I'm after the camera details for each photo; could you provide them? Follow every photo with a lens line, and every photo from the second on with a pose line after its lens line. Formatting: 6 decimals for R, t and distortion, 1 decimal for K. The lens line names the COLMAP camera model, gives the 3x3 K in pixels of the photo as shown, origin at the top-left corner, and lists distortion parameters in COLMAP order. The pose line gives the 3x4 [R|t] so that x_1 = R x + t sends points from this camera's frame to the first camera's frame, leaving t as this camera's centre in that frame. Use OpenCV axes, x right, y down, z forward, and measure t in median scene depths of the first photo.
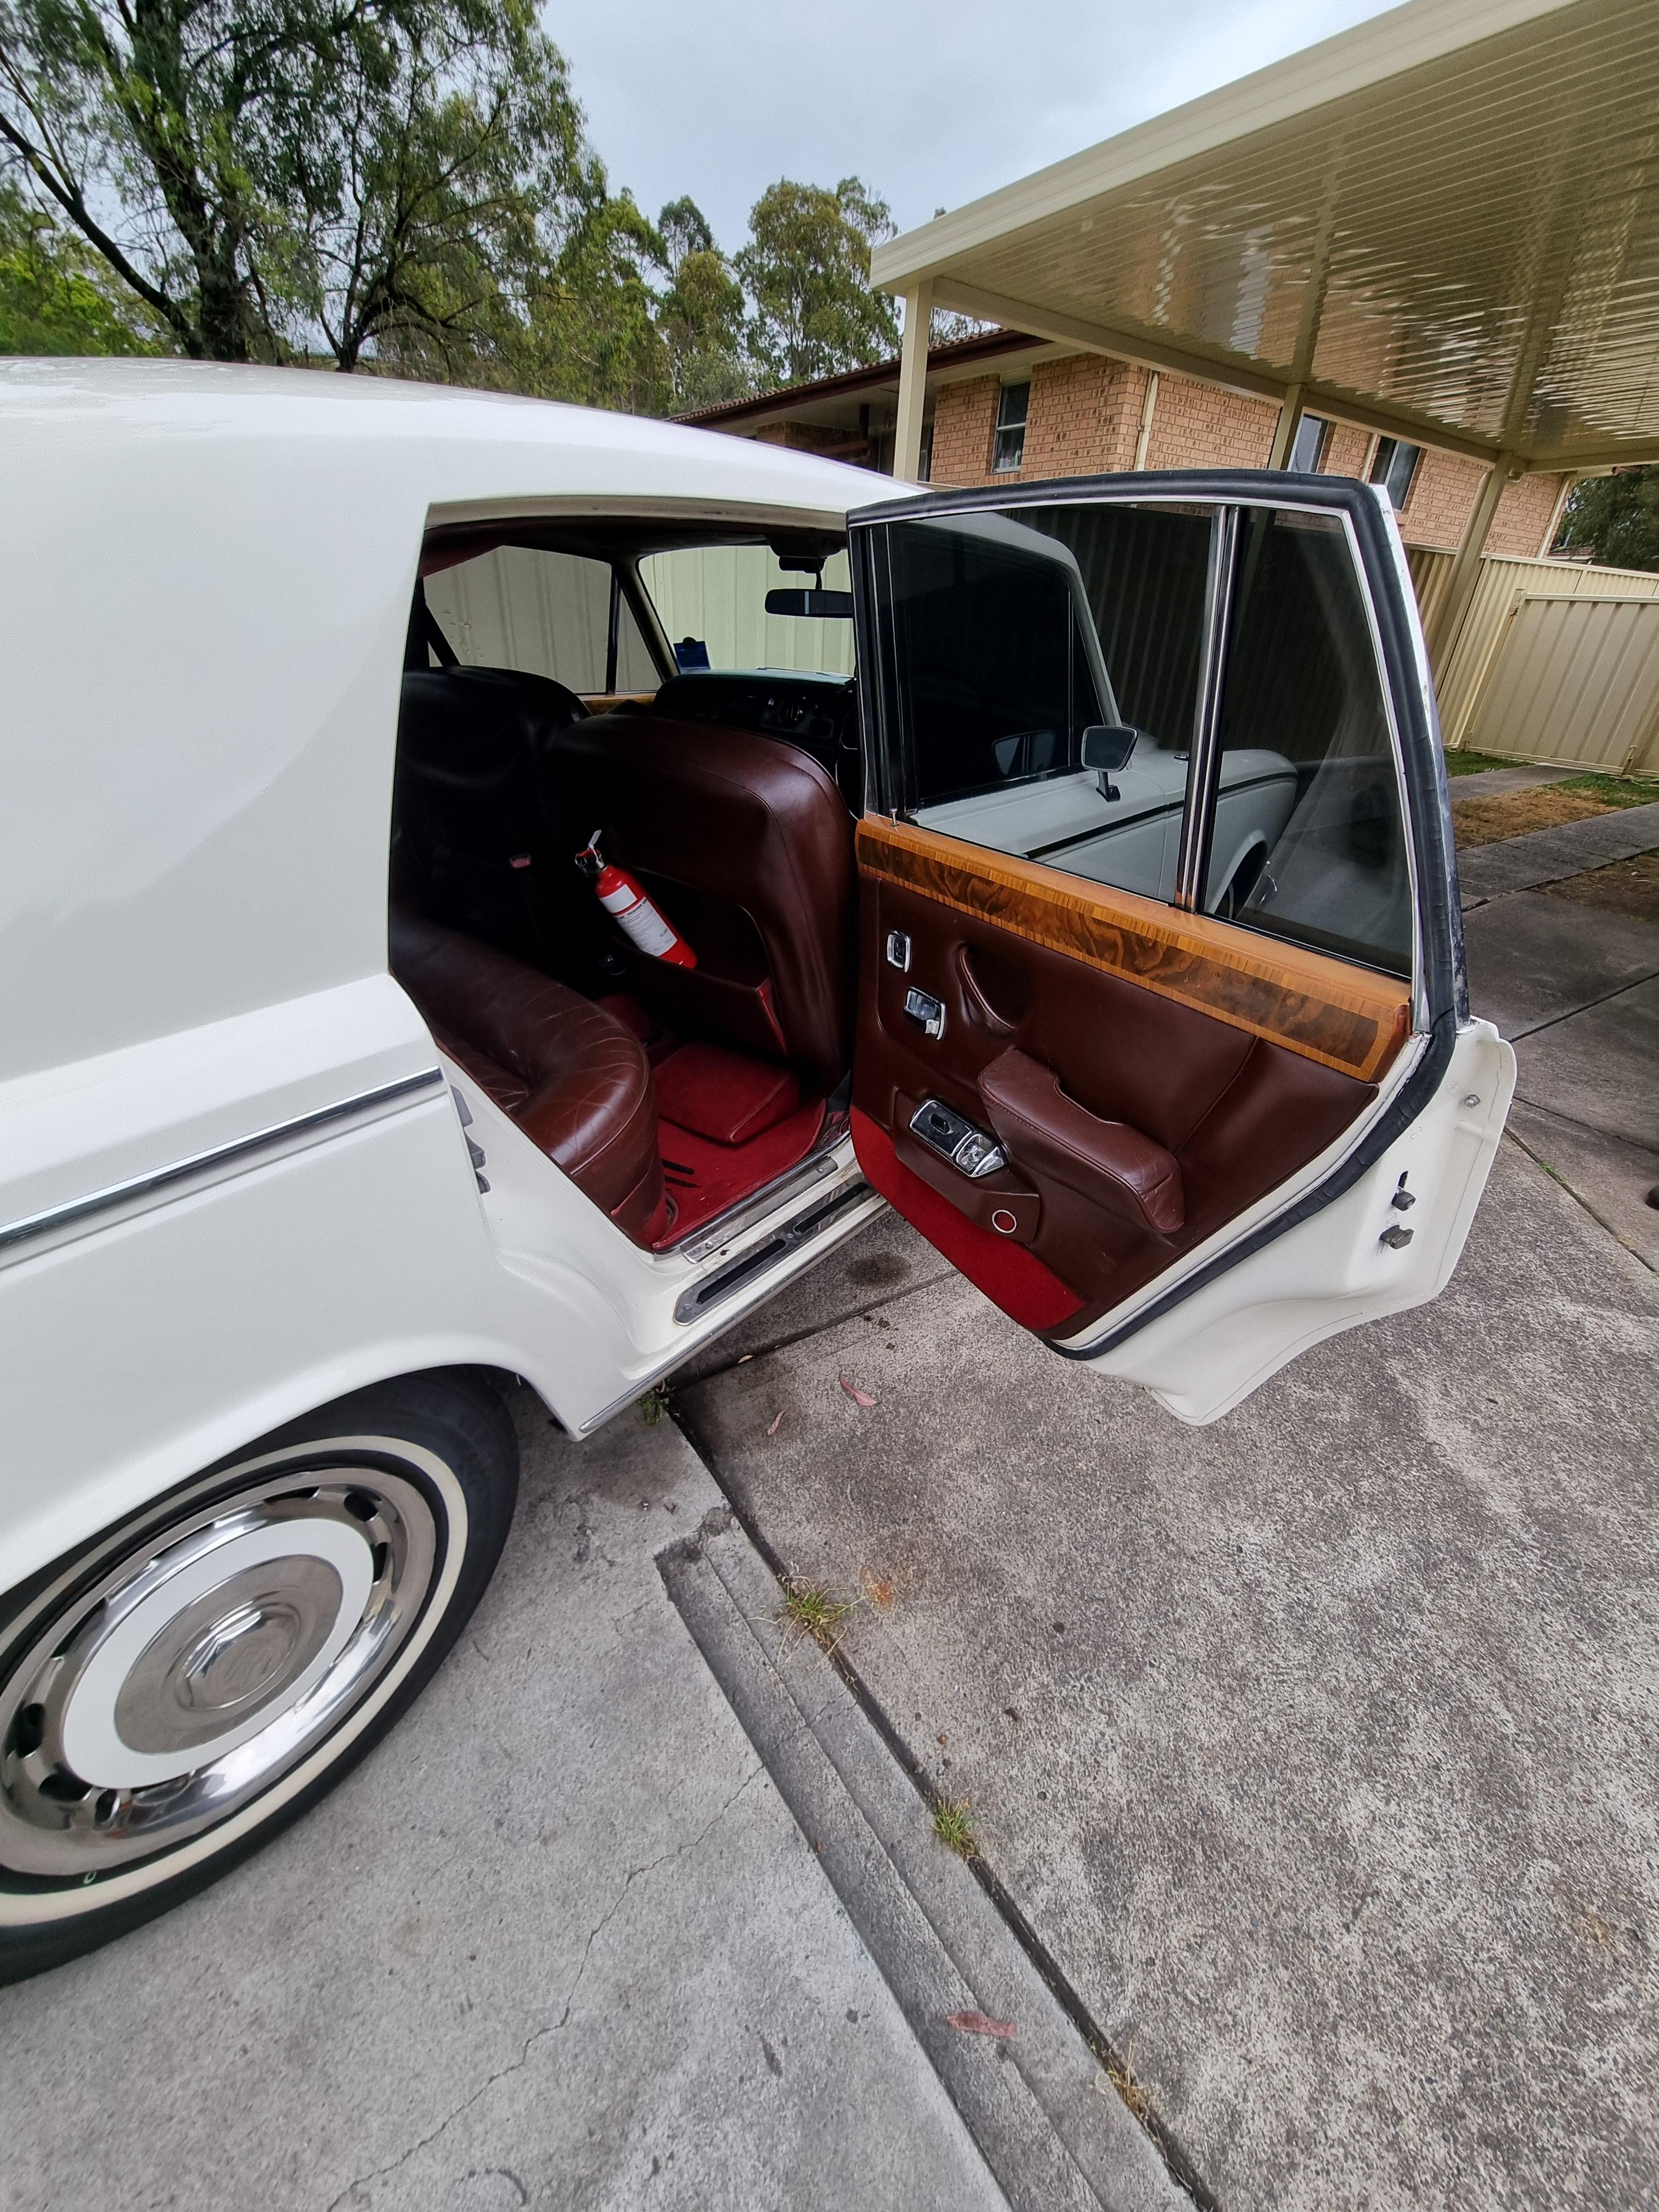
lens RADIAL K [[903.0, 0, 818.6], [0, 903.0, 1110.6], [0, 0, 1]] dist [-0.006530, 0.000590]
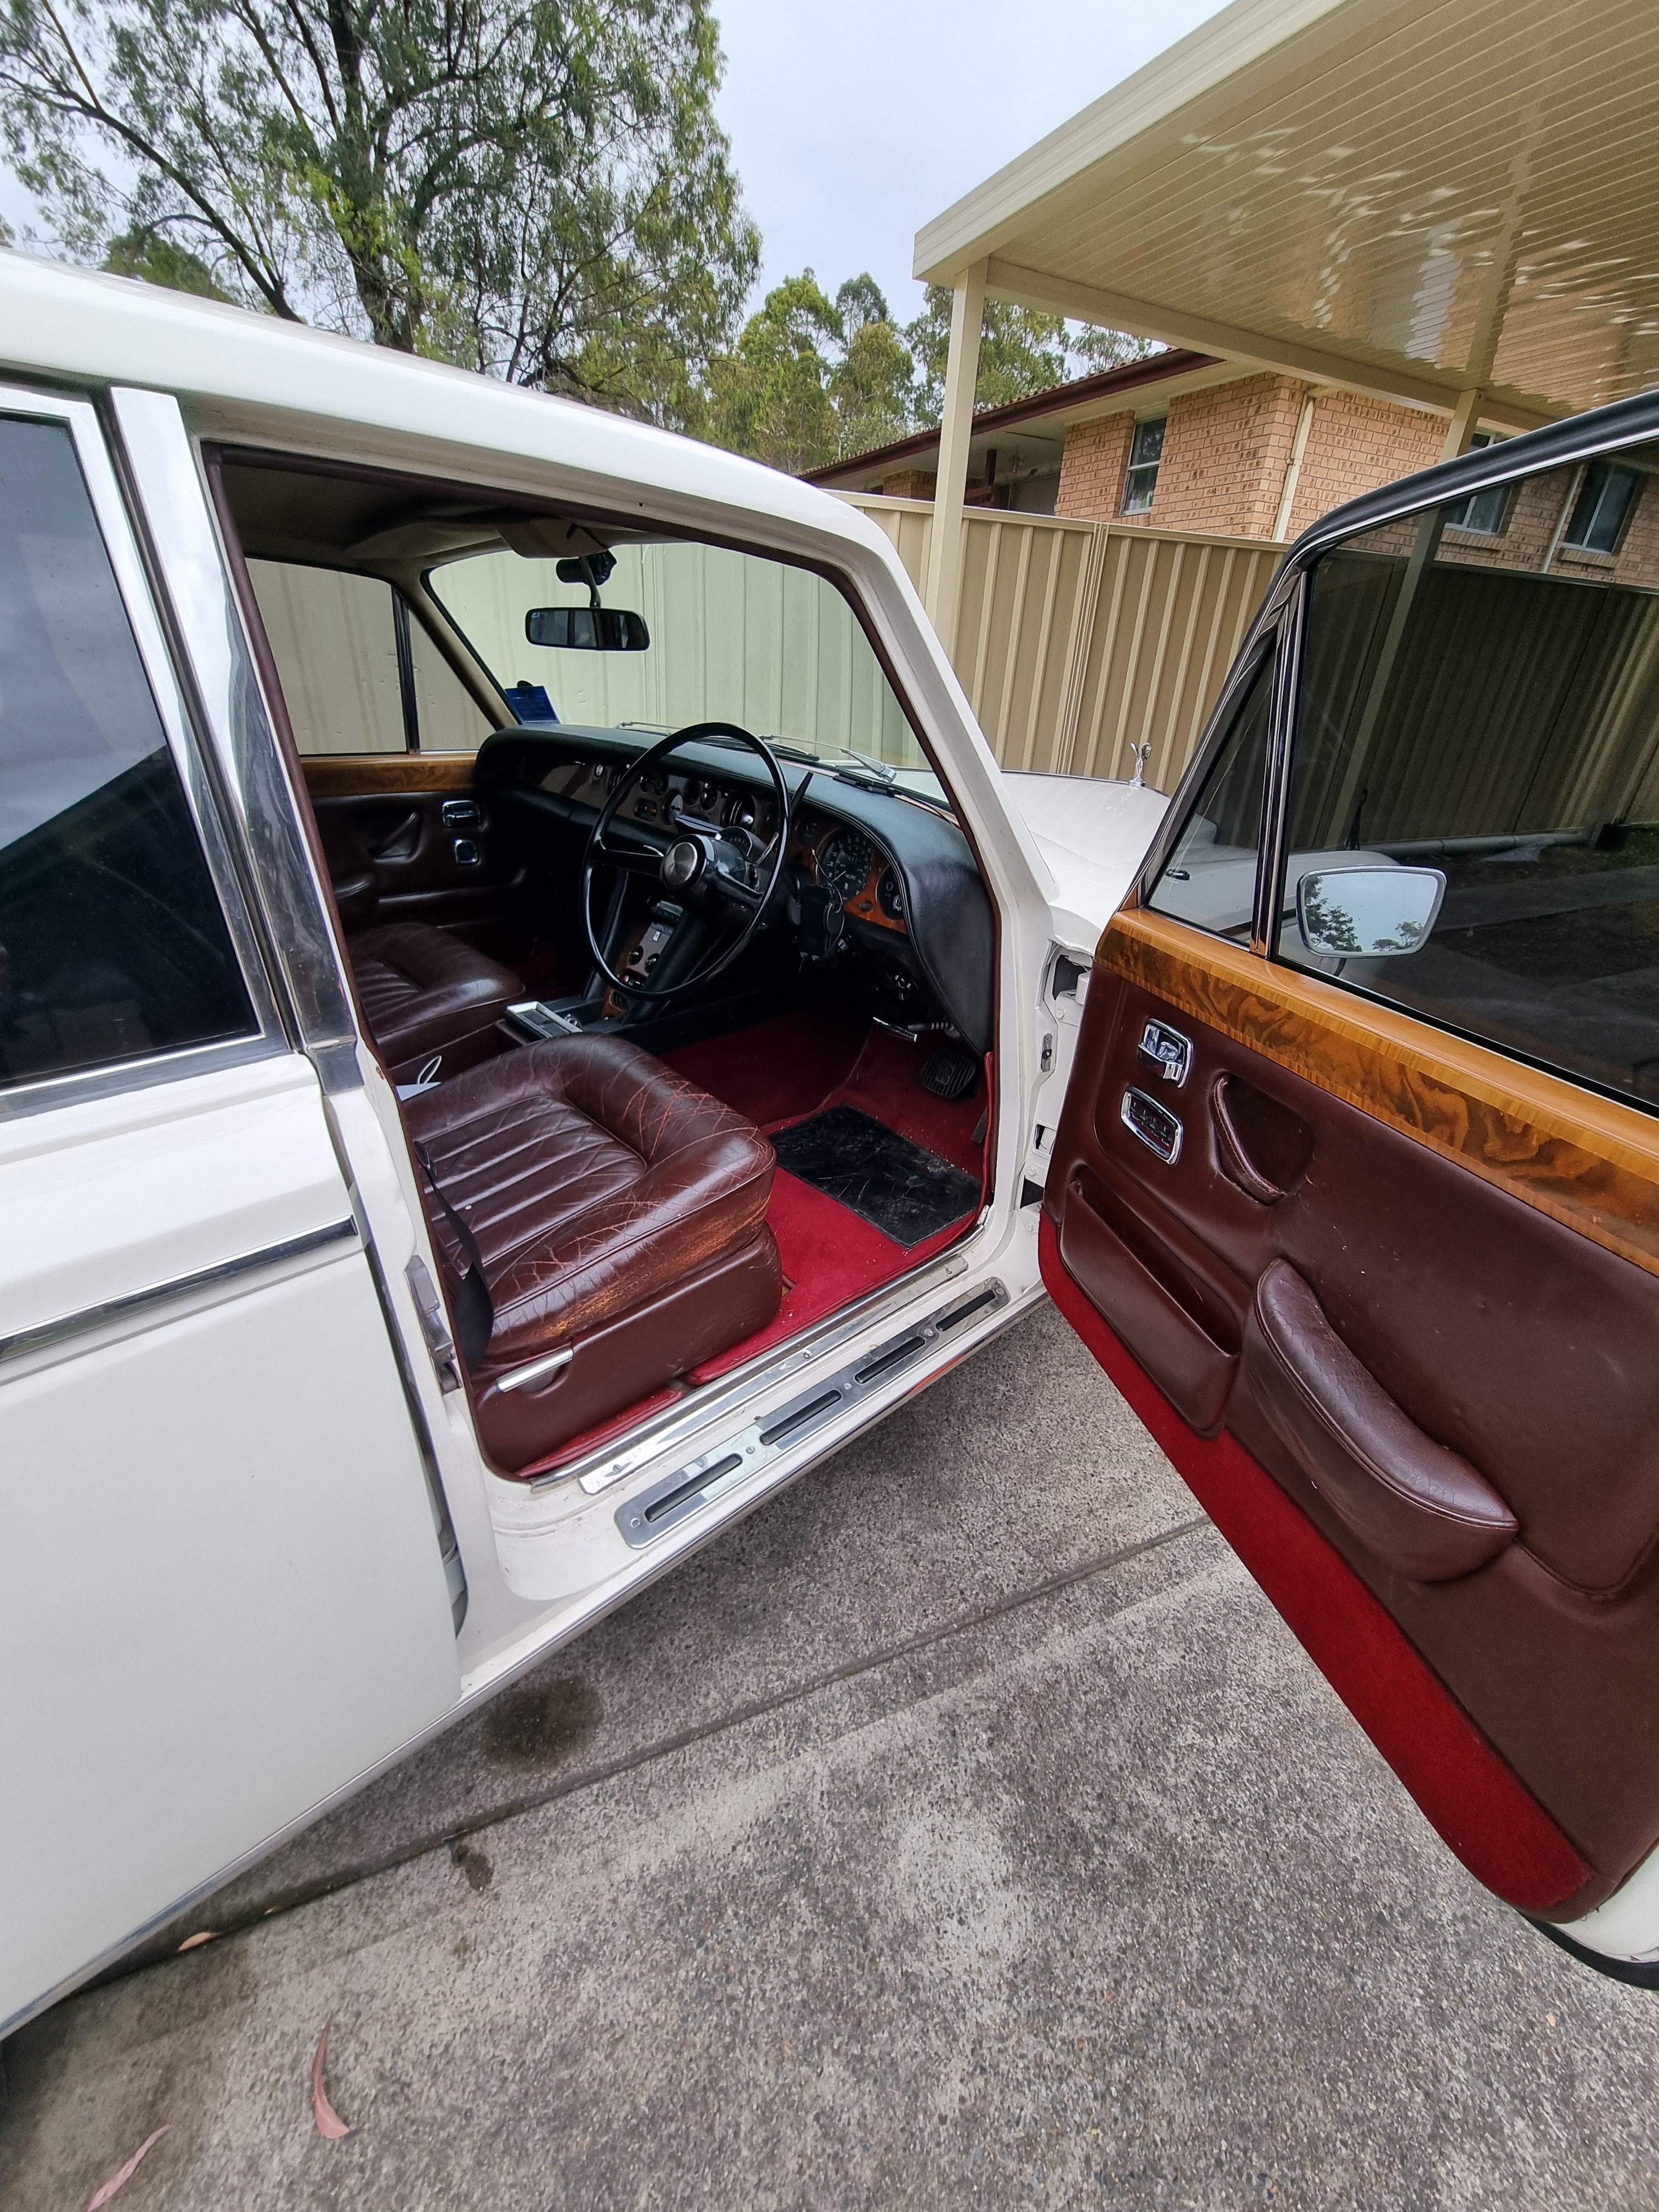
lens RADIAL K [[903.0, 0, 818.6], [0, 903.0, 1110.6], [0, 0, 1]] dist [-0.006530, 0.000590]
pose [[0.988133, 0.071782, -0.135793, 0.057267], [-0.077980, 0.996116, -0.040881, -0.041198], [0.132331, 0.050985, 0.989893, 0.080670]]
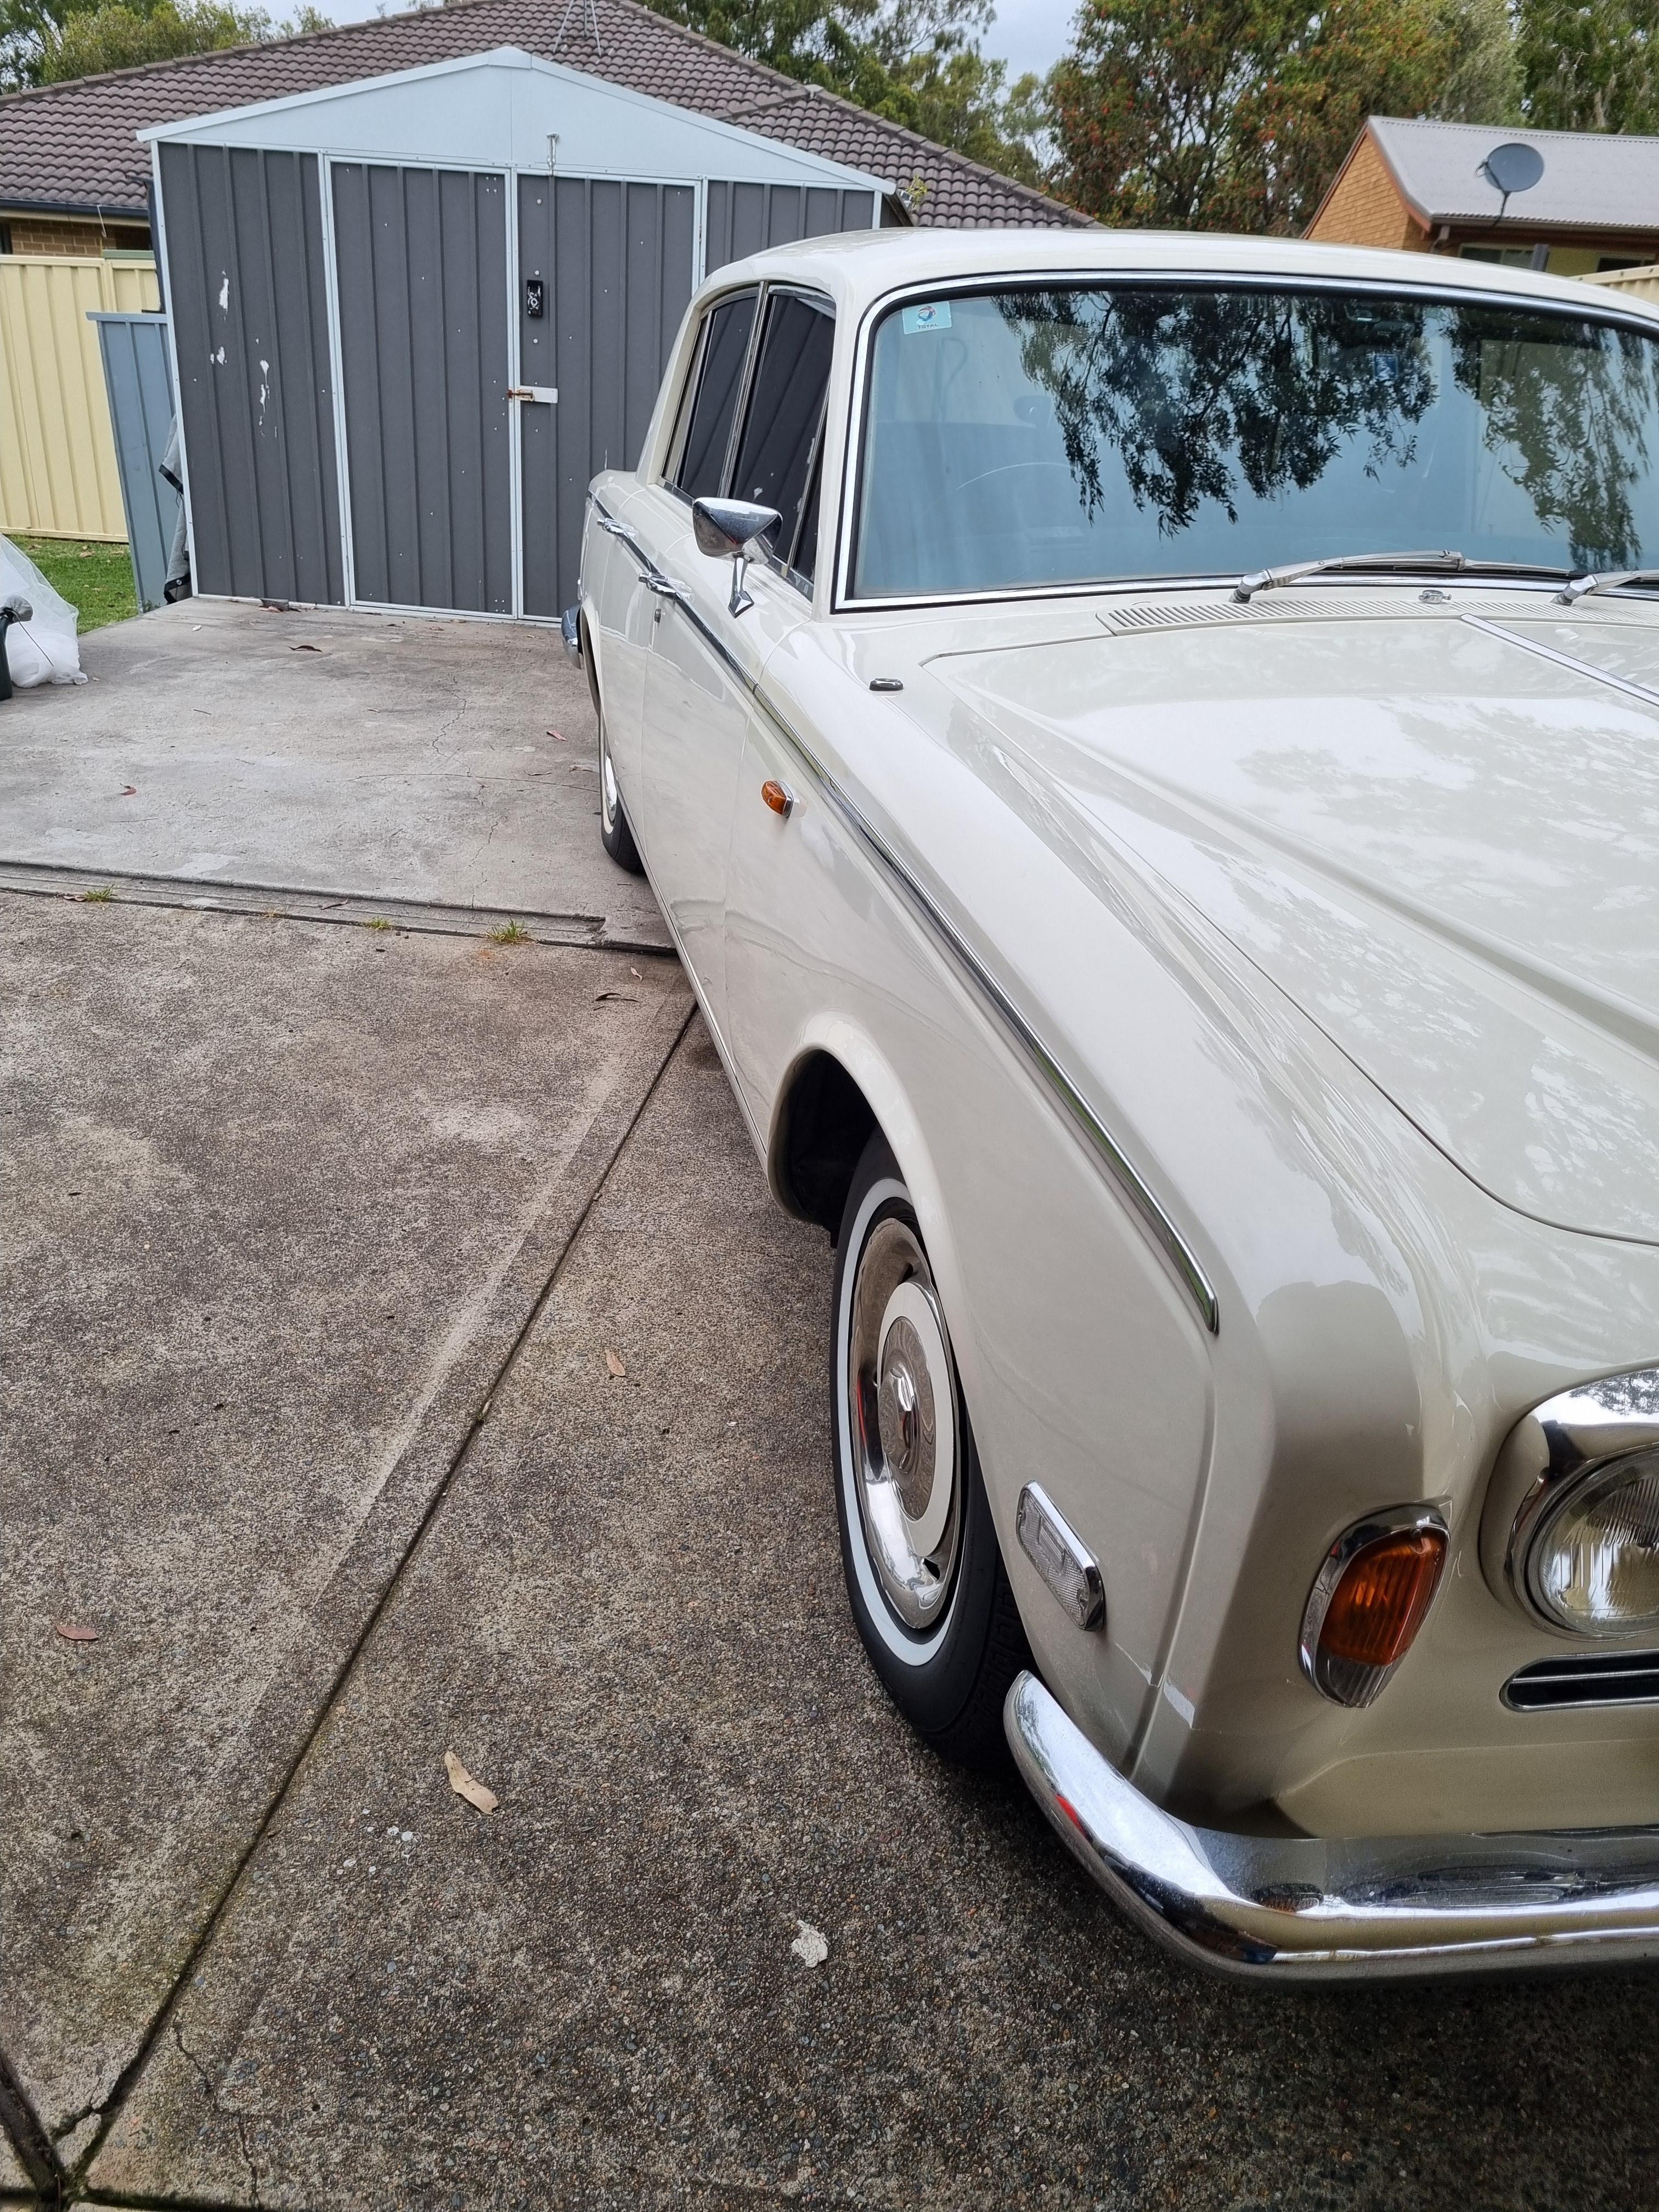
lens RADIAL K [[1673.1, 0, 794.6], [0, 1673.1, 1108.6], [0, 0, 1]] dist [0.078367, -0.077333]
pose [[-0.640901, 0.248160, -0.726404, 0.243099], [-0.451682, 0.643225, 0.618260, -0.168276], [0.620668, 0.724347, -0.300154, 0.308366]]
